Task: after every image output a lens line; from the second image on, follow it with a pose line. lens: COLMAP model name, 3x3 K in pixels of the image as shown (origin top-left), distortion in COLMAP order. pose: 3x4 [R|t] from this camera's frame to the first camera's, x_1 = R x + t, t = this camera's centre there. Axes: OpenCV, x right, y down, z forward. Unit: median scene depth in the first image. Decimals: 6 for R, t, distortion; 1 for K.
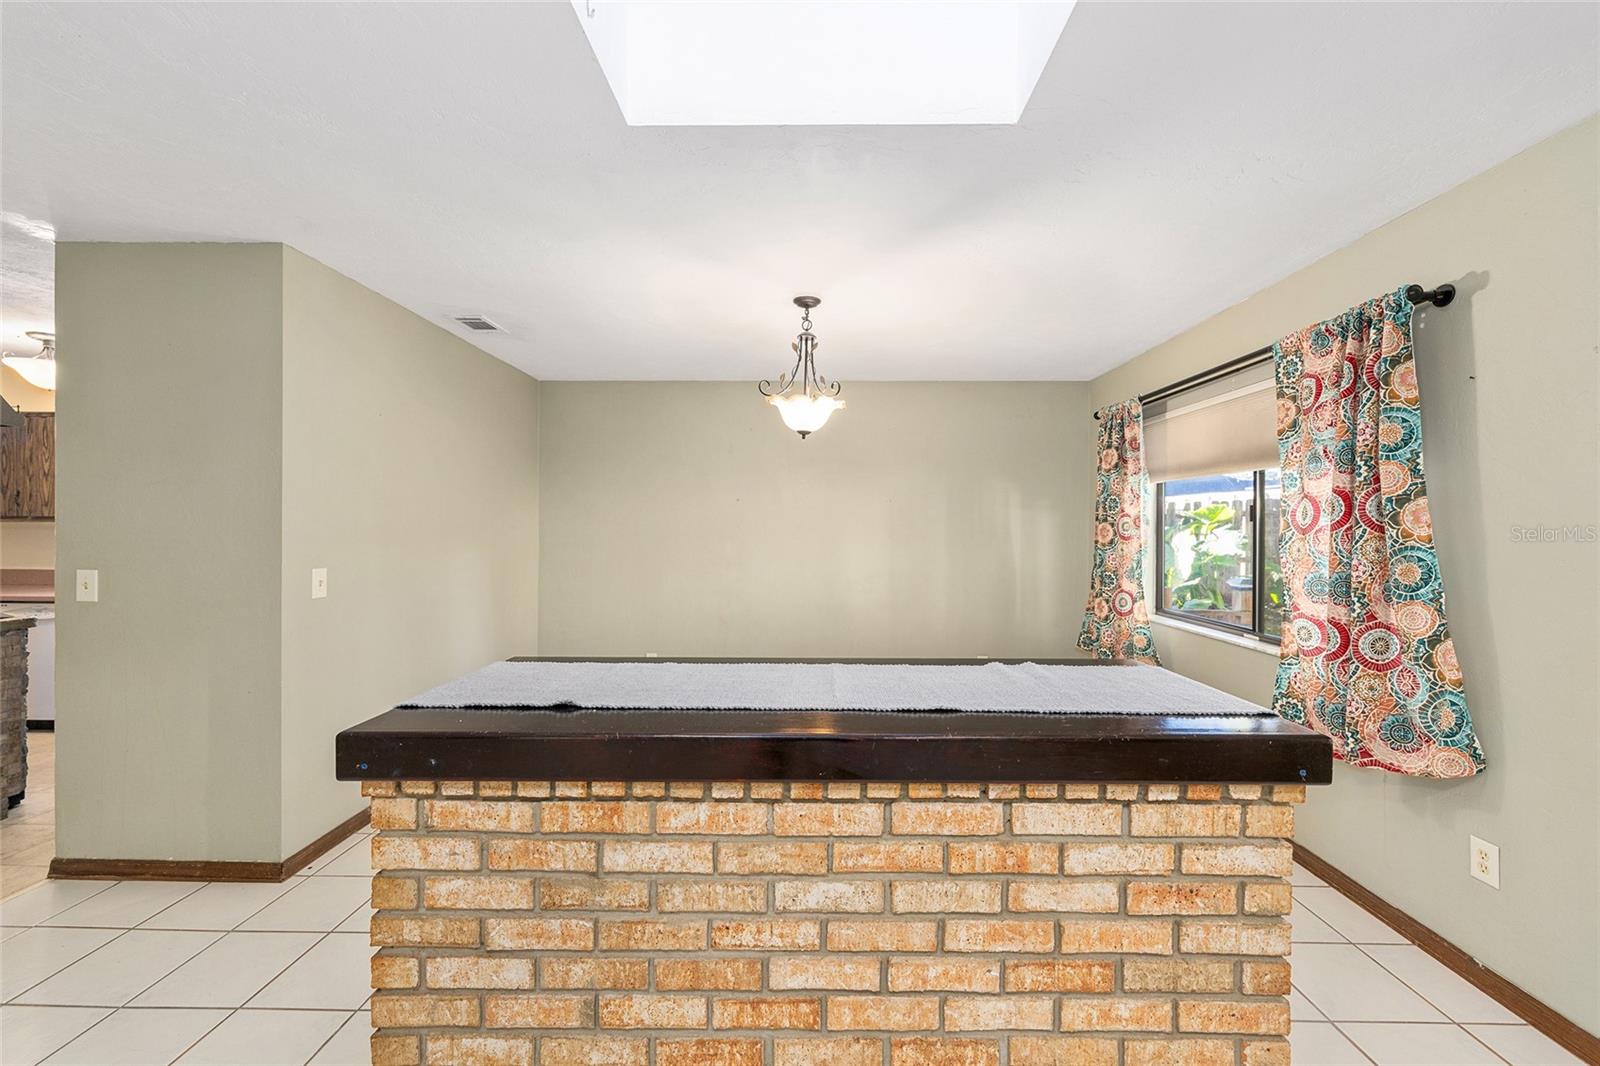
lens RADIAL K [[636.1, 0, 801.8], [0, 636.1, 531.4], [0, 0, 1]] dist [-0.006789, 0.001587]
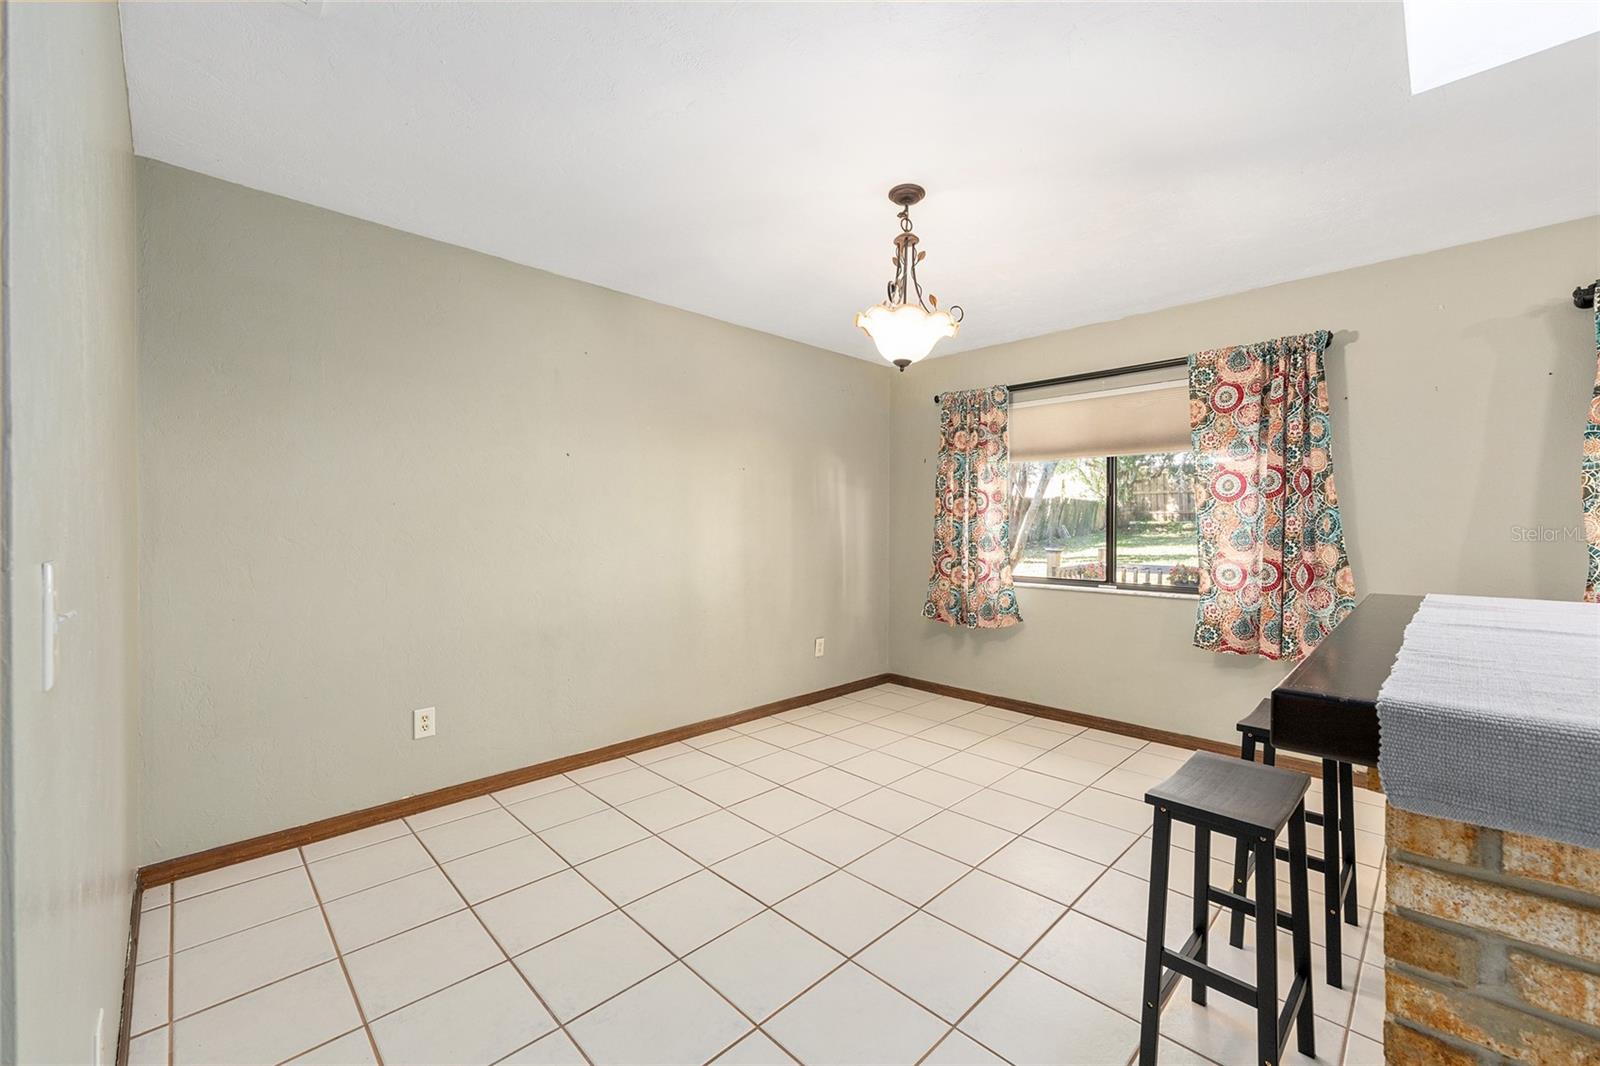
lens RADIAL K [[636.1, 0, 805.3], [0, 636.1, 526.4], [0, 0, 1]] dist [-0.006789, 0.001587]
pose [[0.703858, -0.004005, 0.710330, -0.946140], [0.003963, 0.999991, 0.001712, 0.061947], [-0.710330, 0.001610, 0.703867, 0.816314]]
